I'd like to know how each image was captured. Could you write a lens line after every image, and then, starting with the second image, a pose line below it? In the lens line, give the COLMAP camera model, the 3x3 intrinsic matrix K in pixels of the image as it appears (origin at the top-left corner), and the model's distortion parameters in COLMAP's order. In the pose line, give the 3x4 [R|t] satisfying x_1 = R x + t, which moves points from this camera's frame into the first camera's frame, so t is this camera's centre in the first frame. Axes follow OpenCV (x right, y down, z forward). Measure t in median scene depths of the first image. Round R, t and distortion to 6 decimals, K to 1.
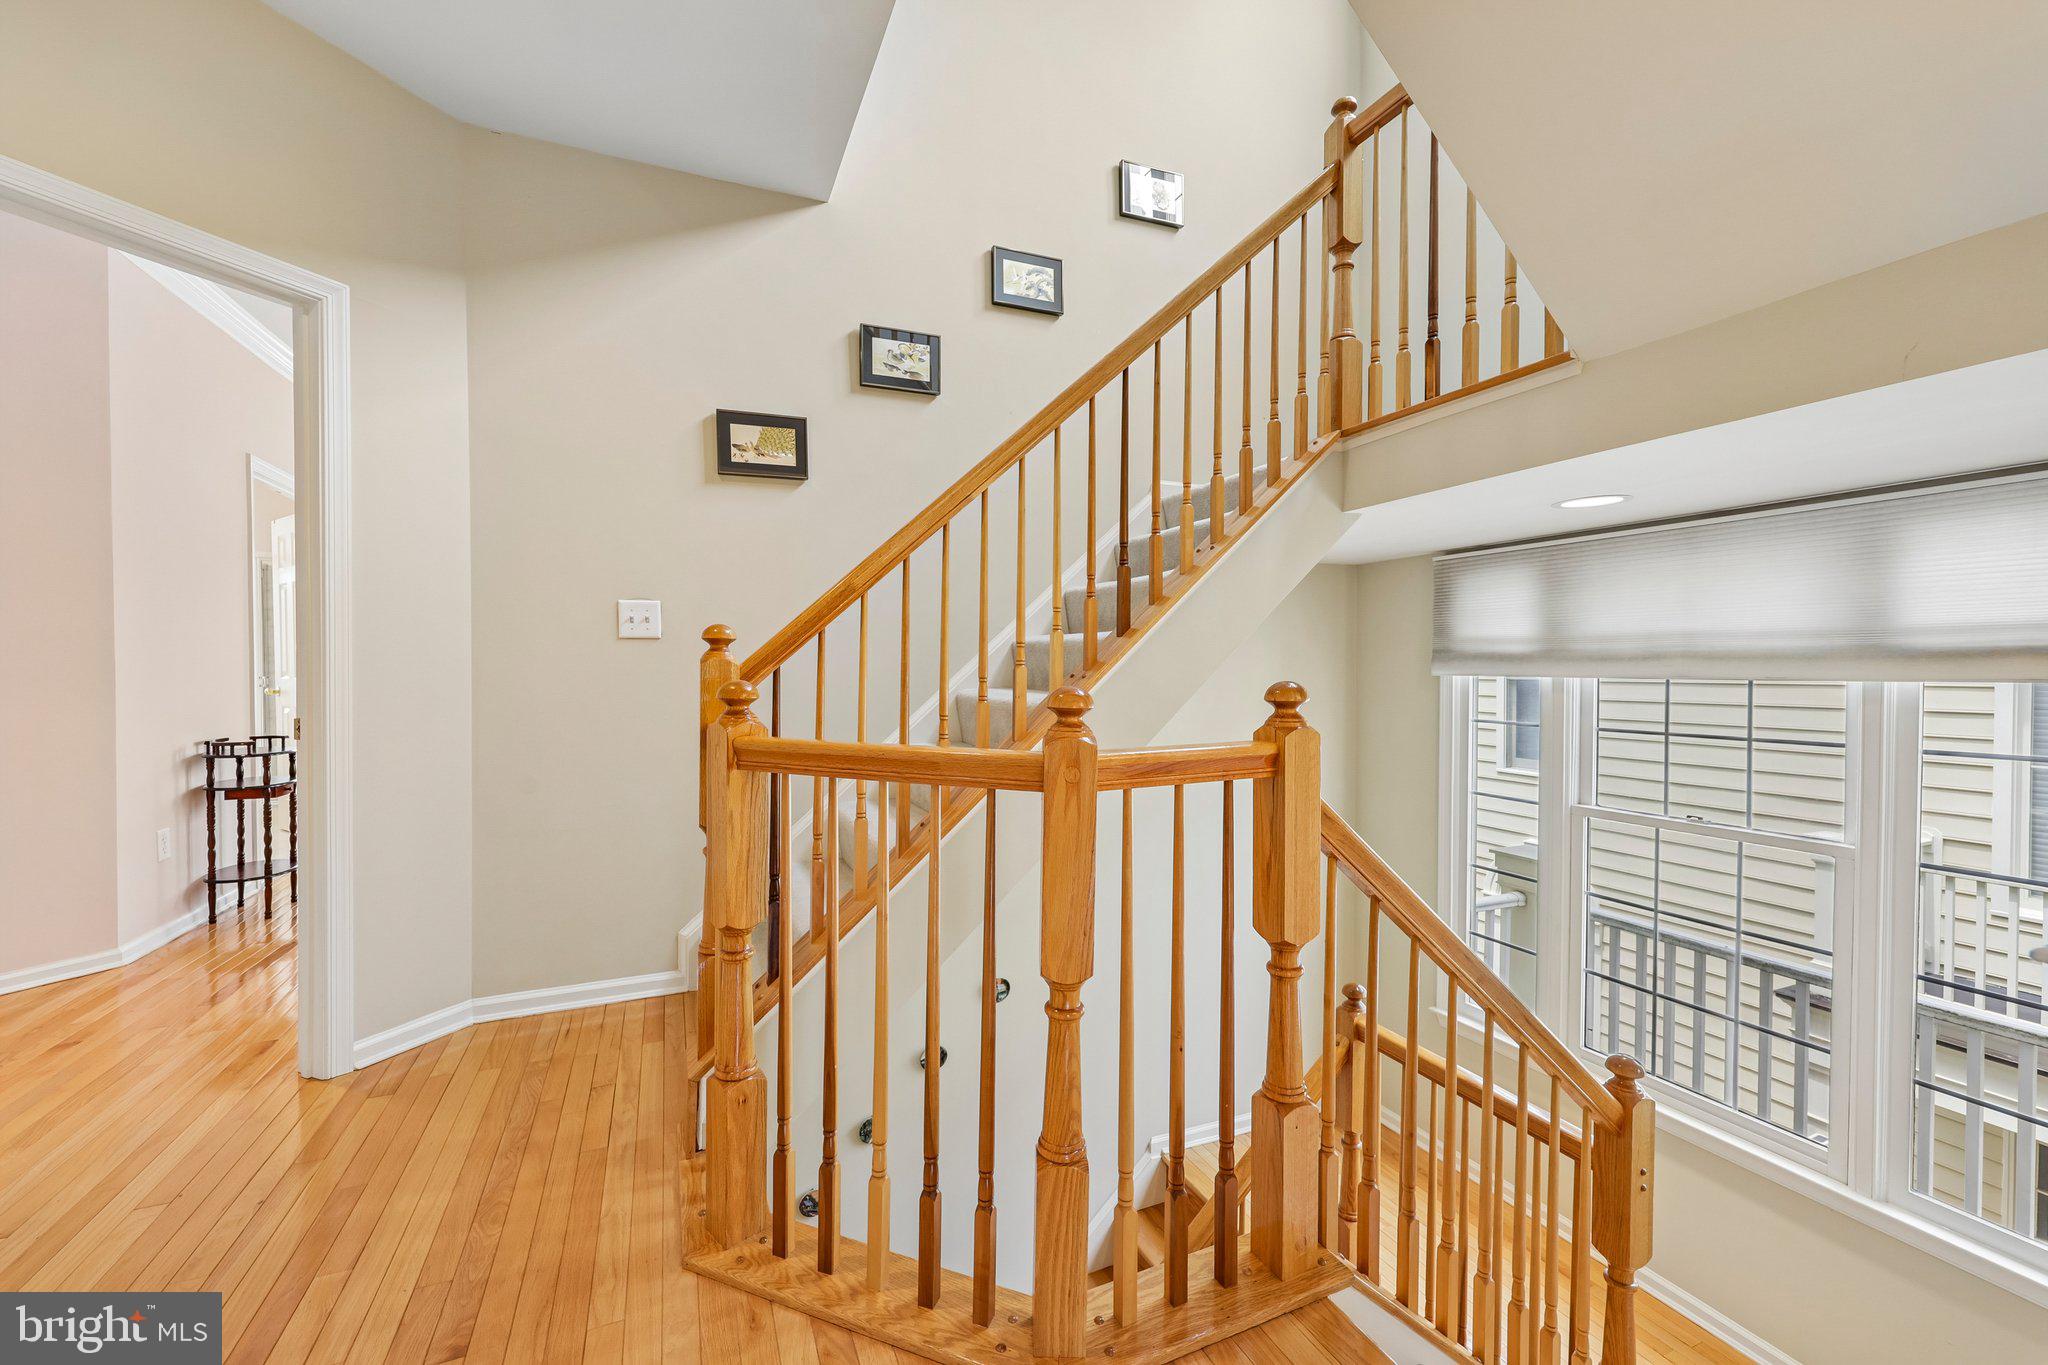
lens RADIAL K [[816.4, 0, 1024.7], [0, 816.4, 677.4], [0, 0, 1]] dist [-0.000155, -0.000030]
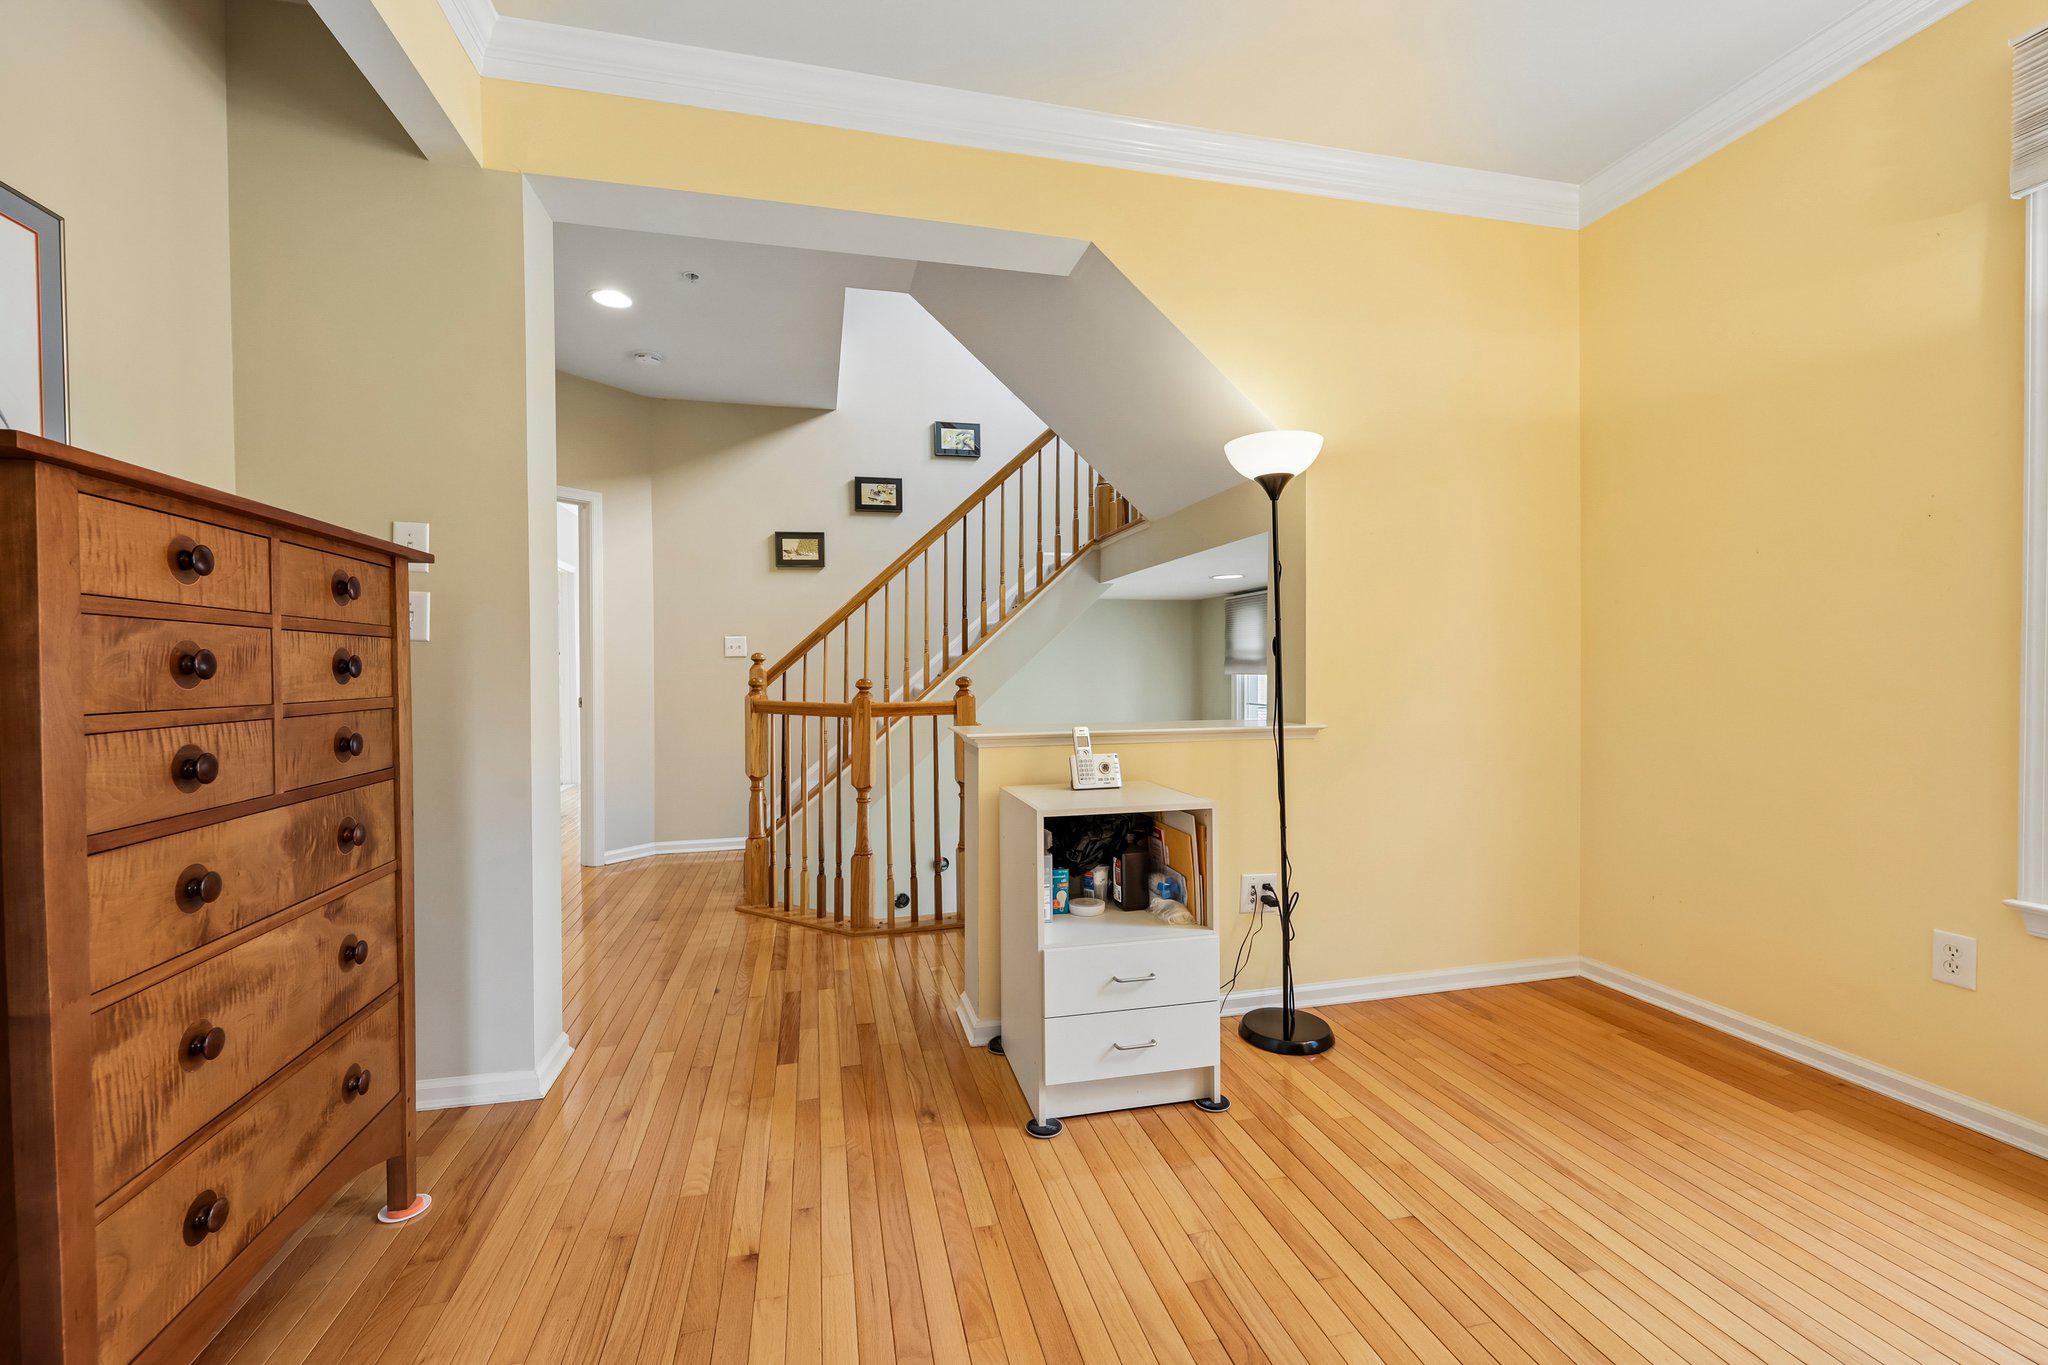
lens RADIAL K [[823.9, 0, 1024.0], [0, 823.9, 682.5], [0, 0, 1]] dist [0.000460, 0.000073]
pose [[0.986546, -0.003618, -0.163441, 0.475090], [0.003927, 0.999991, 0.001567, 0.010622], [0.163434, -0.002188, 0.986552, -0.736781]]
